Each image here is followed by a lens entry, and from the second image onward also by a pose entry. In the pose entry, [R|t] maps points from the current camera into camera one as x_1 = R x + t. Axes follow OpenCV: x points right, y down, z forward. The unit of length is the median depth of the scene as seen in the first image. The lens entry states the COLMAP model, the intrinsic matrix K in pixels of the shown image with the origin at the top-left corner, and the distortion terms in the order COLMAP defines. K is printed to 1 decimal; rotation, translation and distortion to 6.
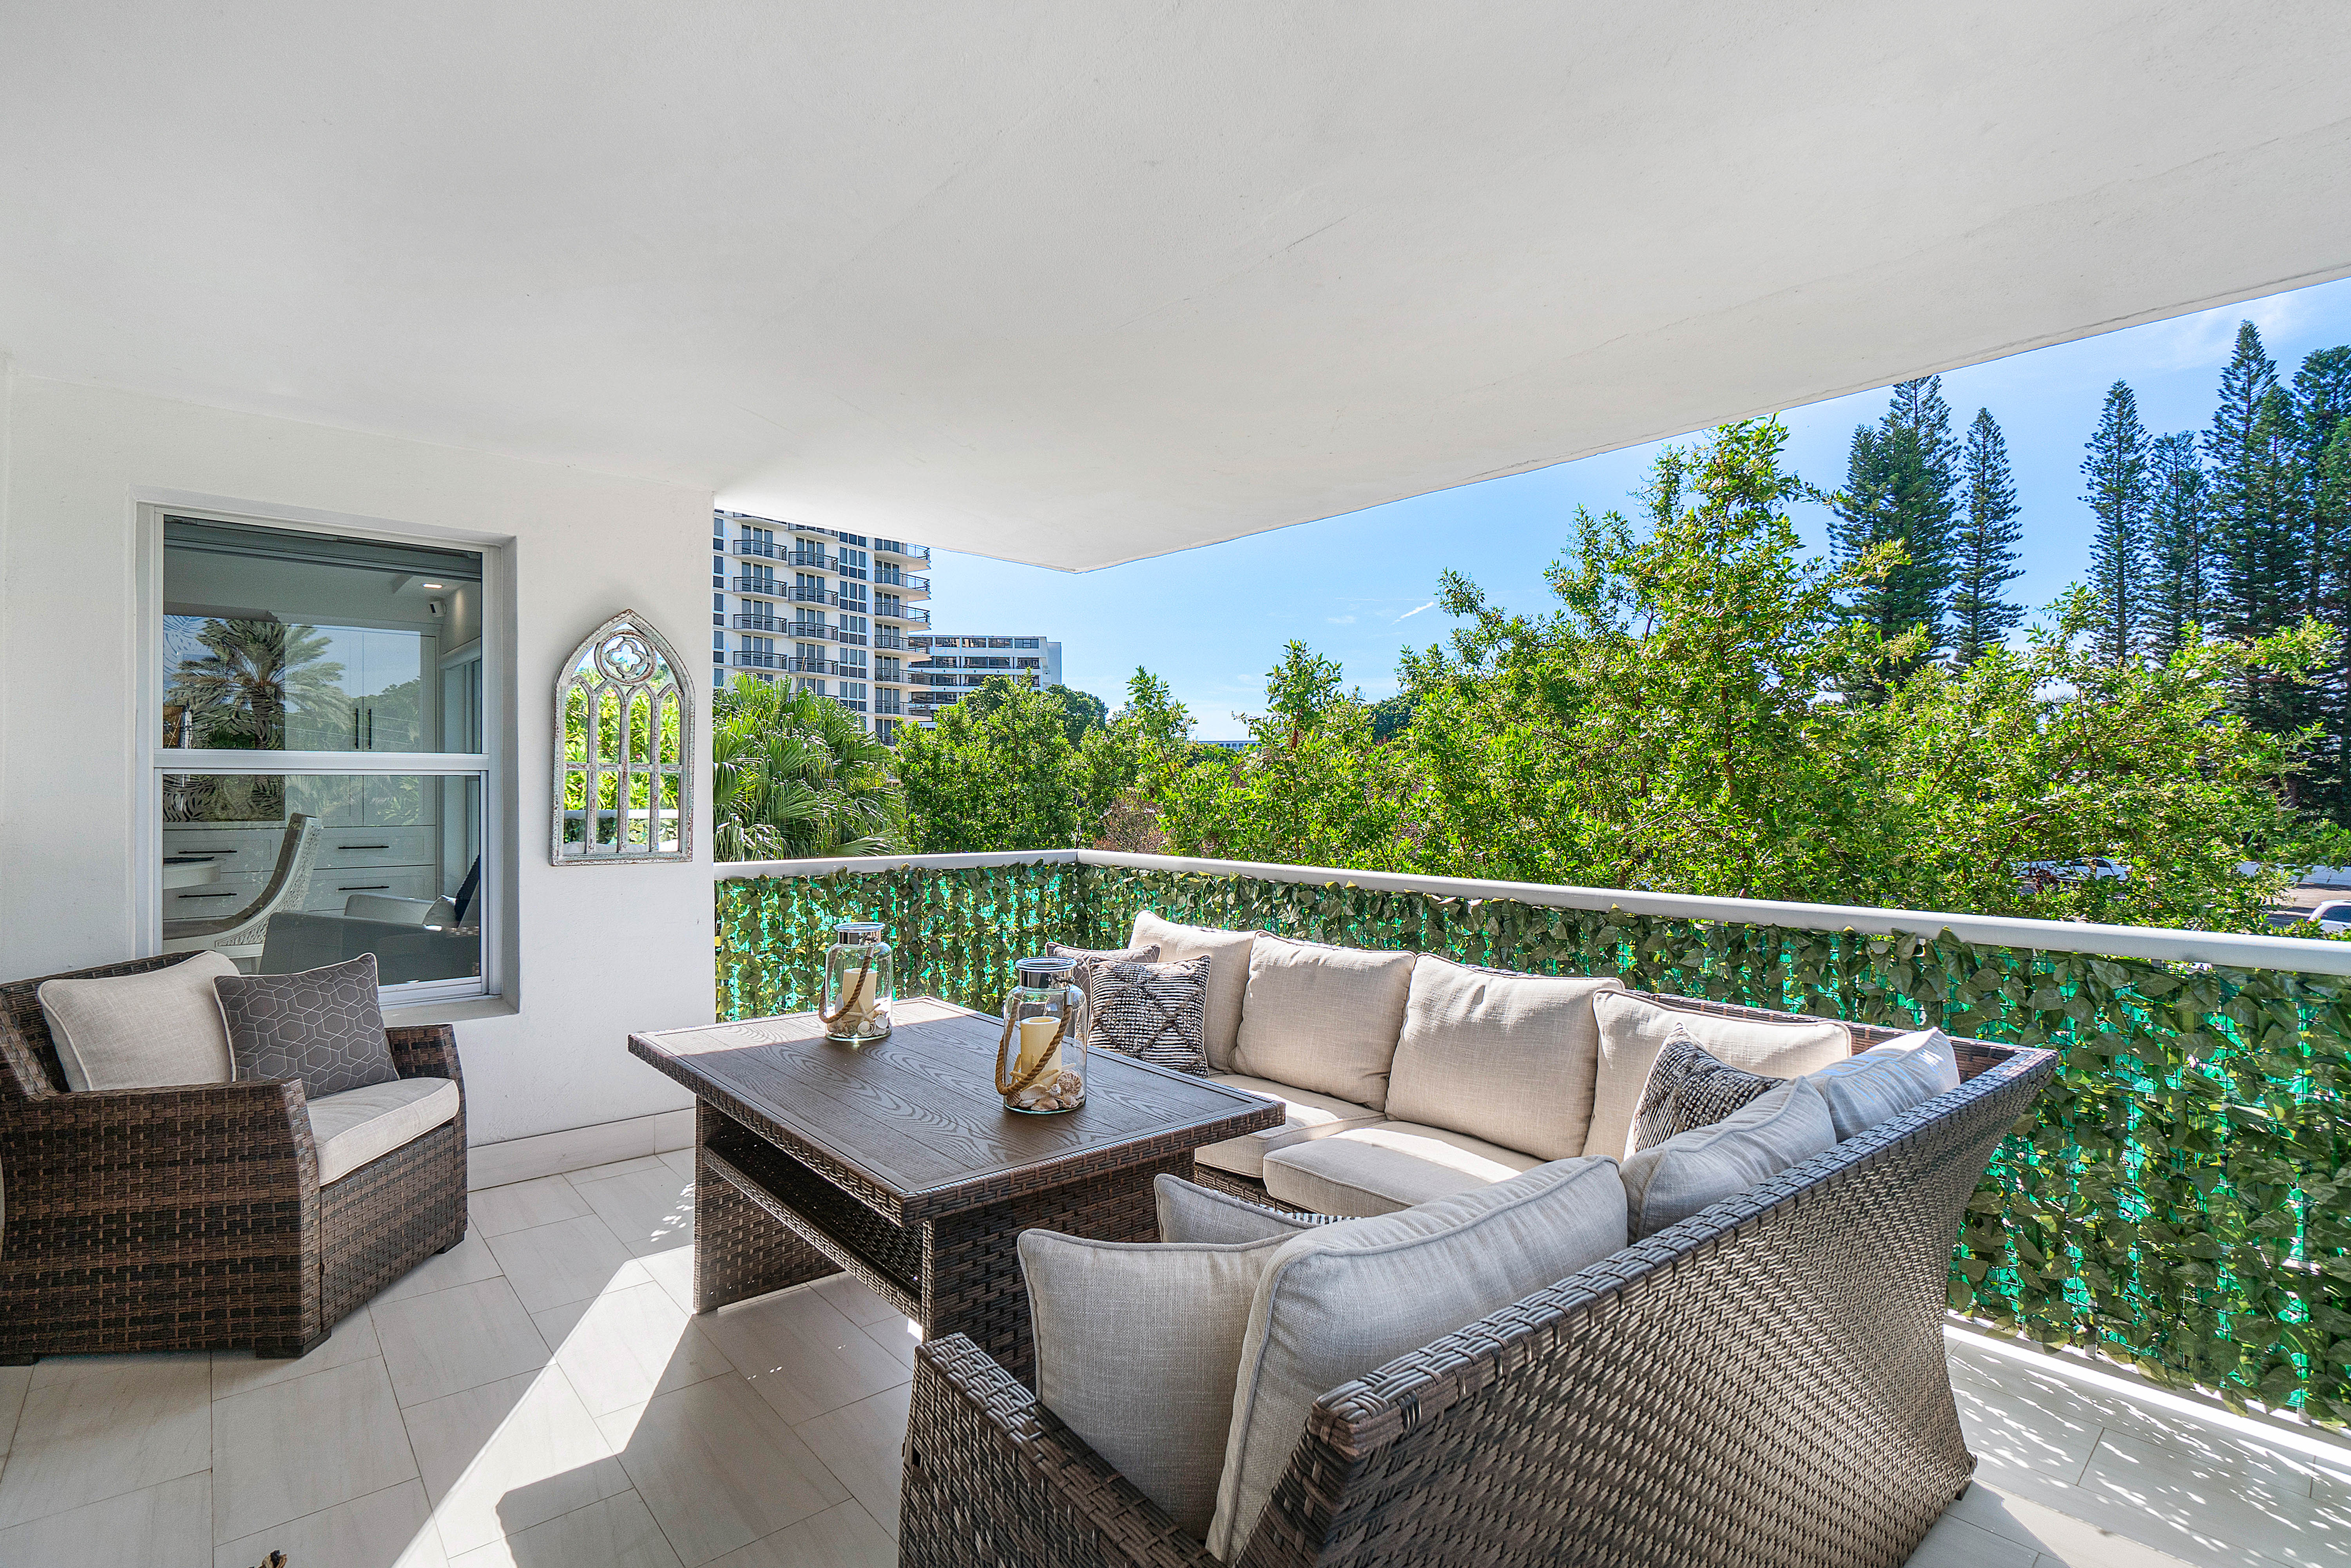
lens RADIAL K [[1113.1, 0, 1154.3], [0, 1113.1, 747.1], [0, 0, 1]] dist [0.001690, 0.000975]
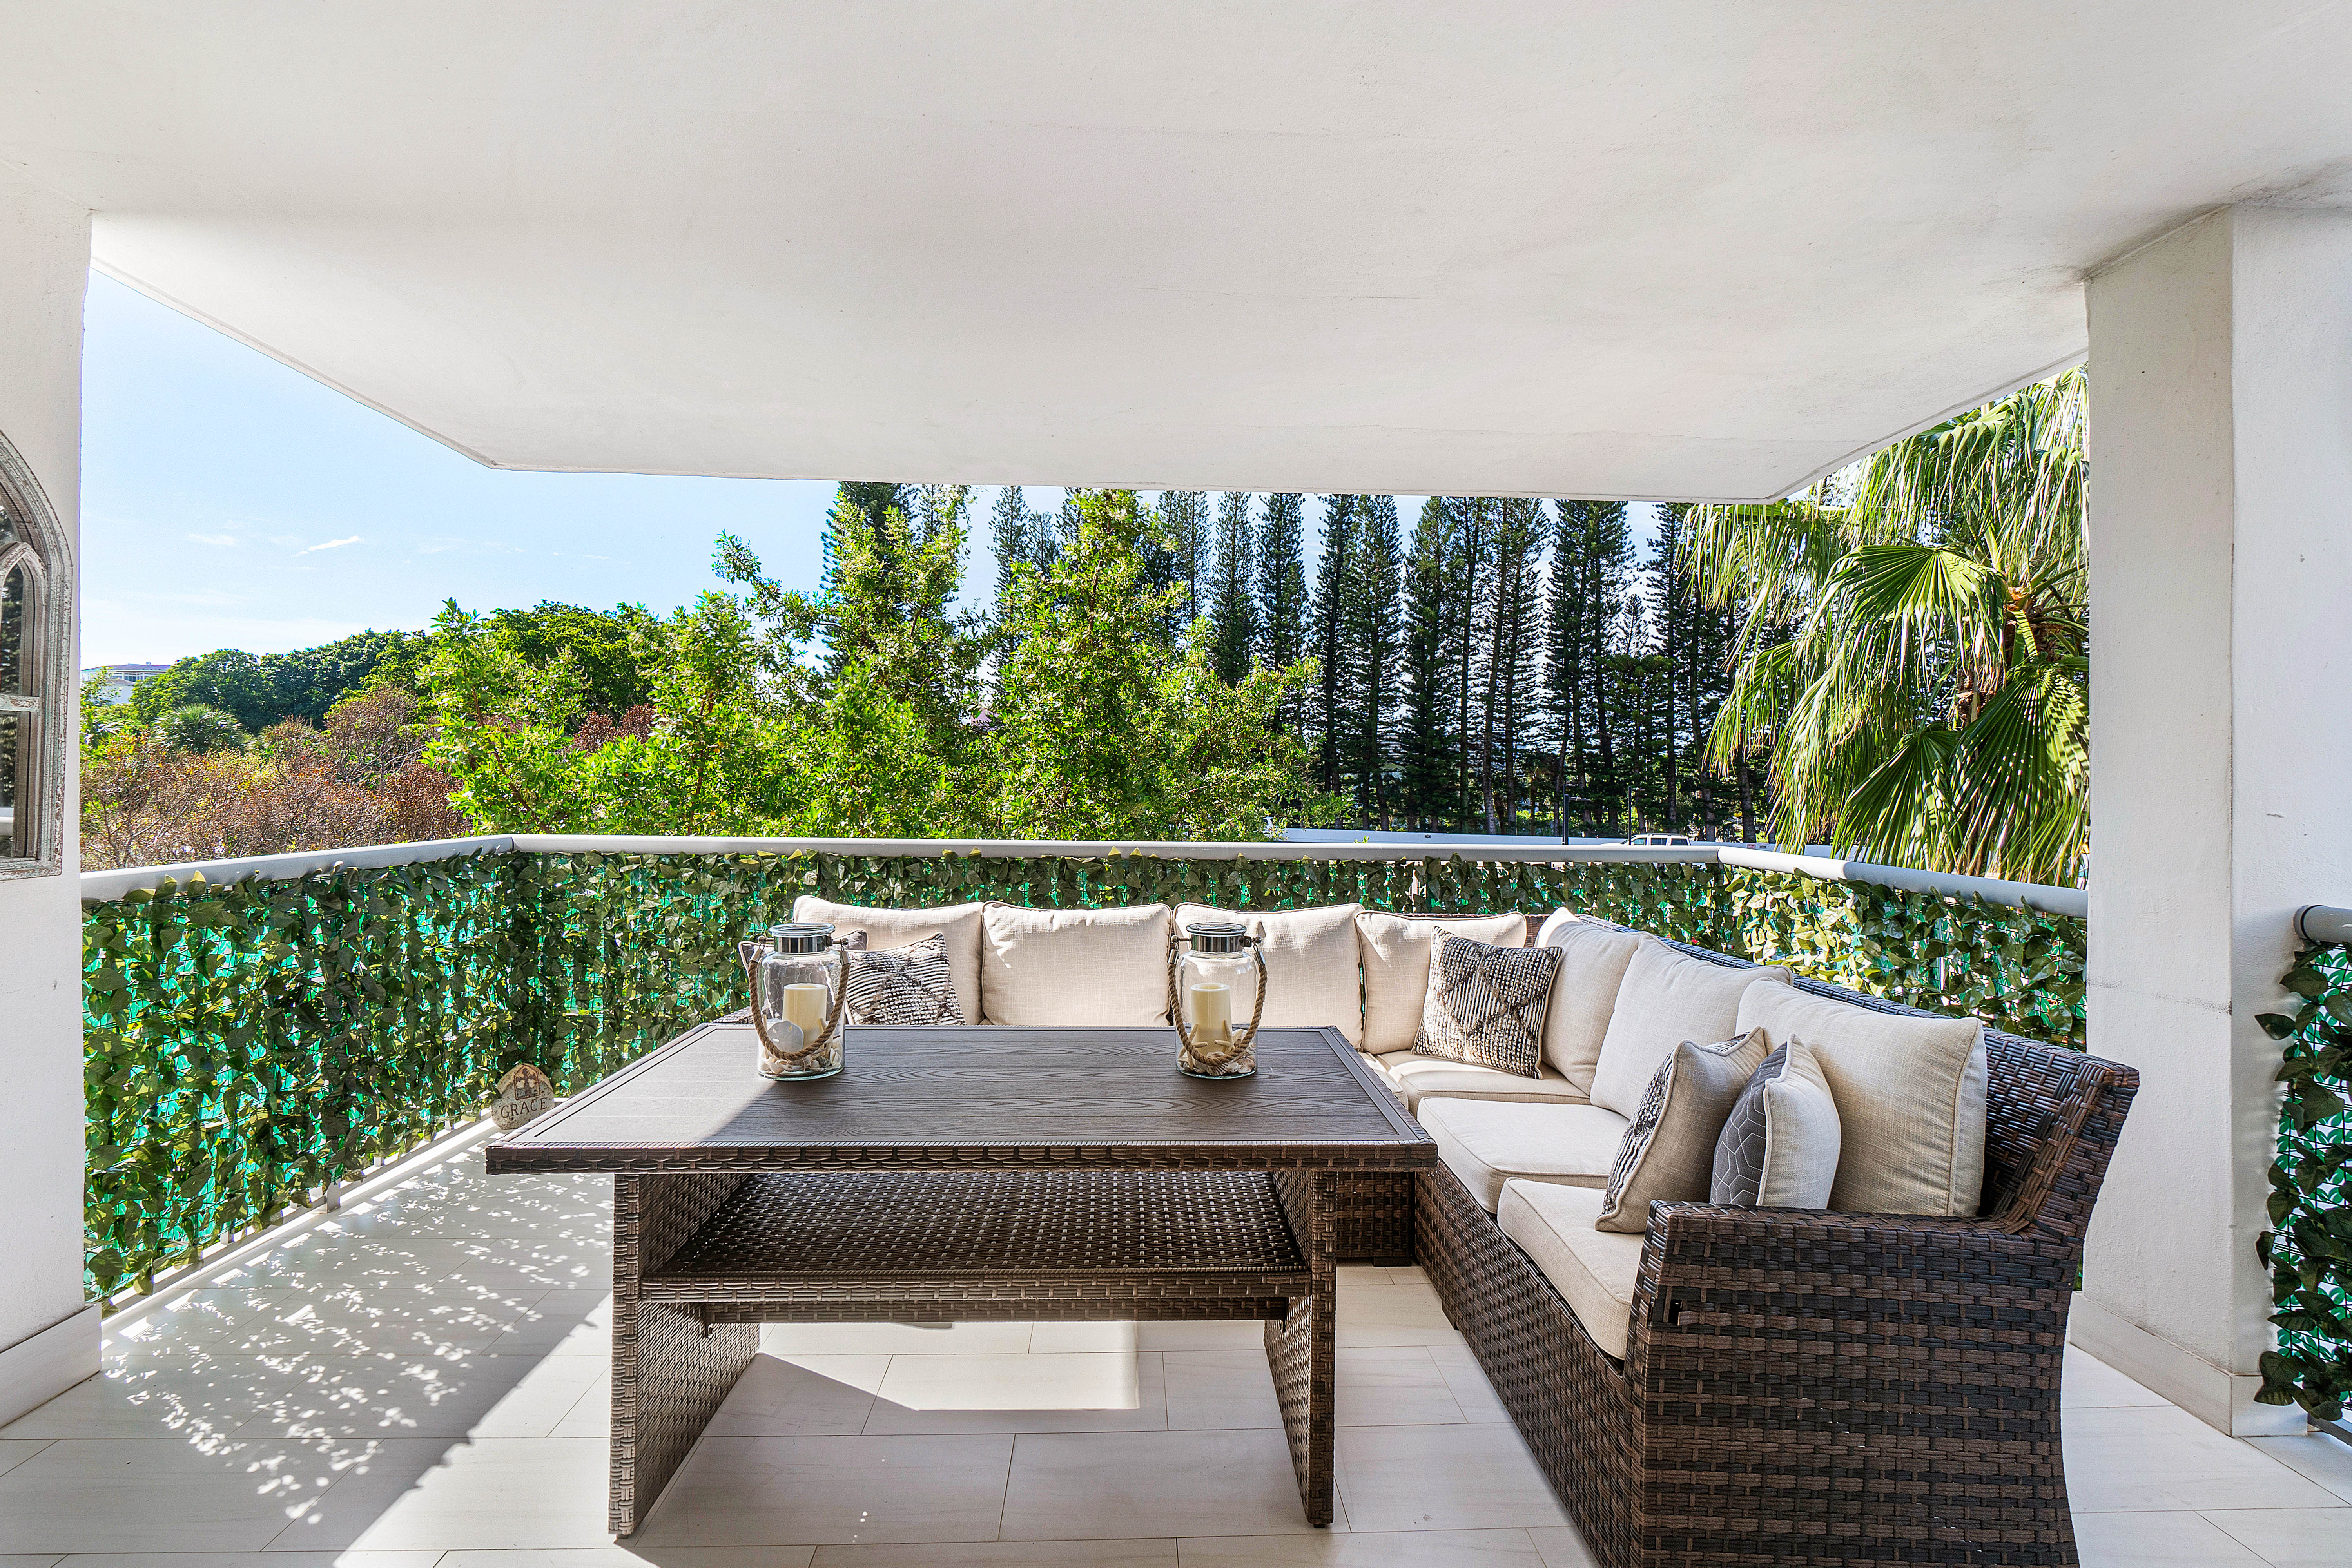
lens RADIAL K [[1113.5, 0, 1154.8], [0, 1113.5, 747.1], [0, 0, 1]] dist [0.001690, 0.000975]
pose [[0.607904, 0.024360, 0.793637, -0.481009], [-0.040500, 0.999179, 0.000353, 0.017376], [-0.792977, -0.032356, 0.608392, 0.230031]]
